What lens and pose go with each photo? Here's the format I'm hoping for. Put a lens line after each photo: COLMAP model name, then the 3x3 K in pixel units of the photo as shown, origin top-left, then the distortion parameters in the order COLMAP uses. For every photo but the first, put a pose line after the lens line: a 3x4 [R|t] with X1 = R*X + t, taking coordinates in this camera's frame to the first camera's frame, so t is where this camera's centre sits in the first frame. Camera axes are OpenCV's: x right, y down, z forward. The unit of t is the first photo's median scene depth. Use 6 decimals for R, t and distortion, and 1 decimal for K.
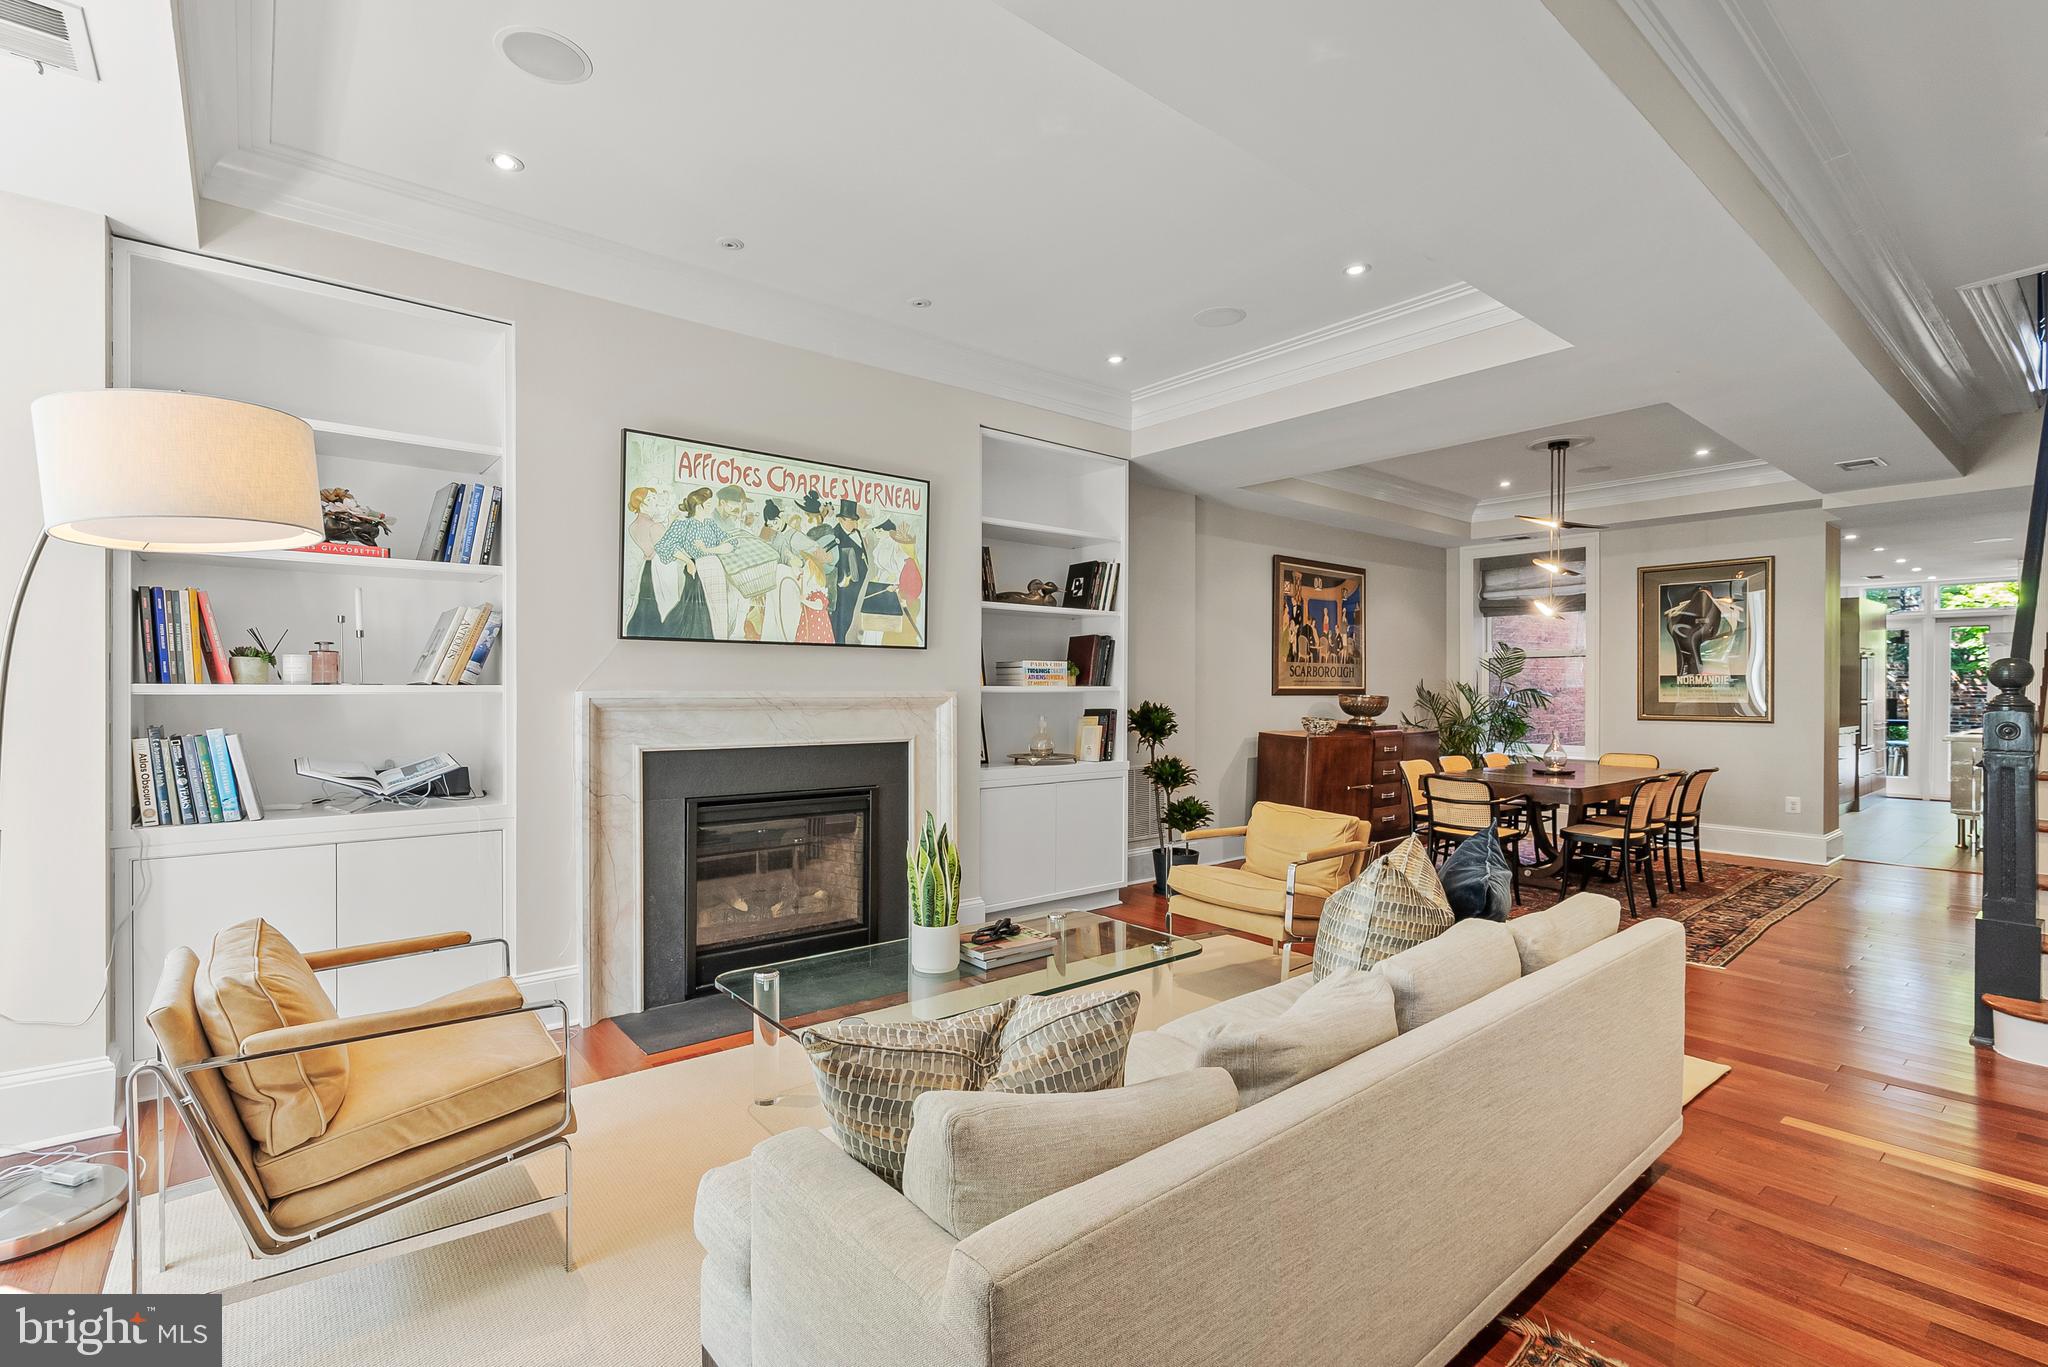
lens RADIAL K [[927.0, 0, 1026.6], [0, 927.0, 685.2], [0, 0, 1]] dist [0.000228, 0.000125]
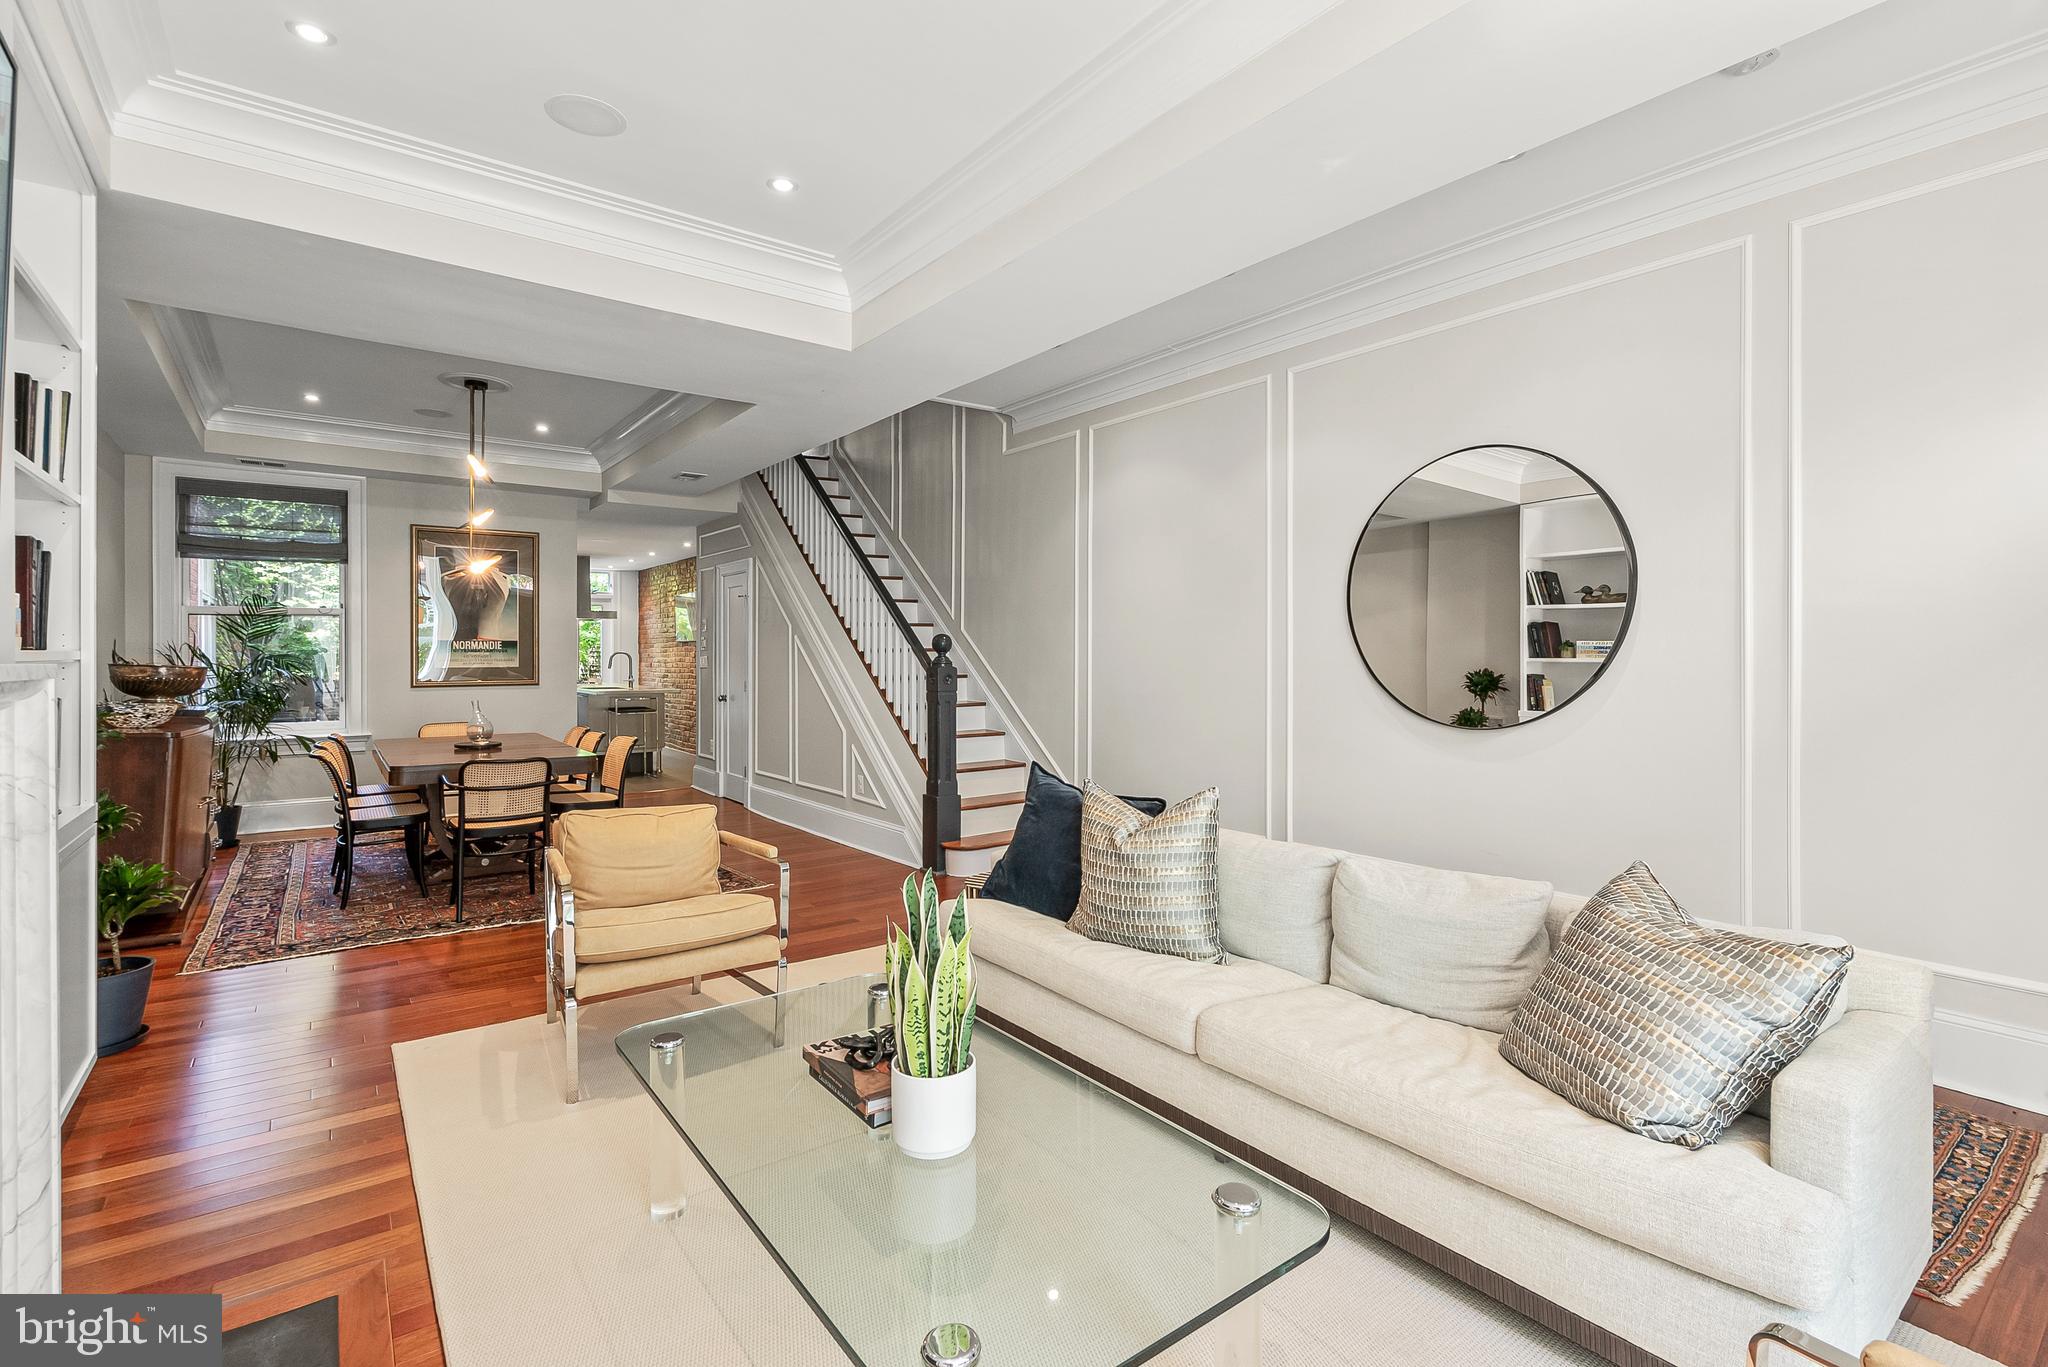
lens RADIAL K [[935.7, 0, 1022.5], [0, 935.7, 655.4], [0, 0, 1]] dist [0.002125, 0.000531]
pose [[0.041913, -0.003209, 0.999116, -0.316324], [-0.000389, 0.999995, 0.003228, 0.001857], [-0.999121, -0.000524, 0.041912, 0.428385]]
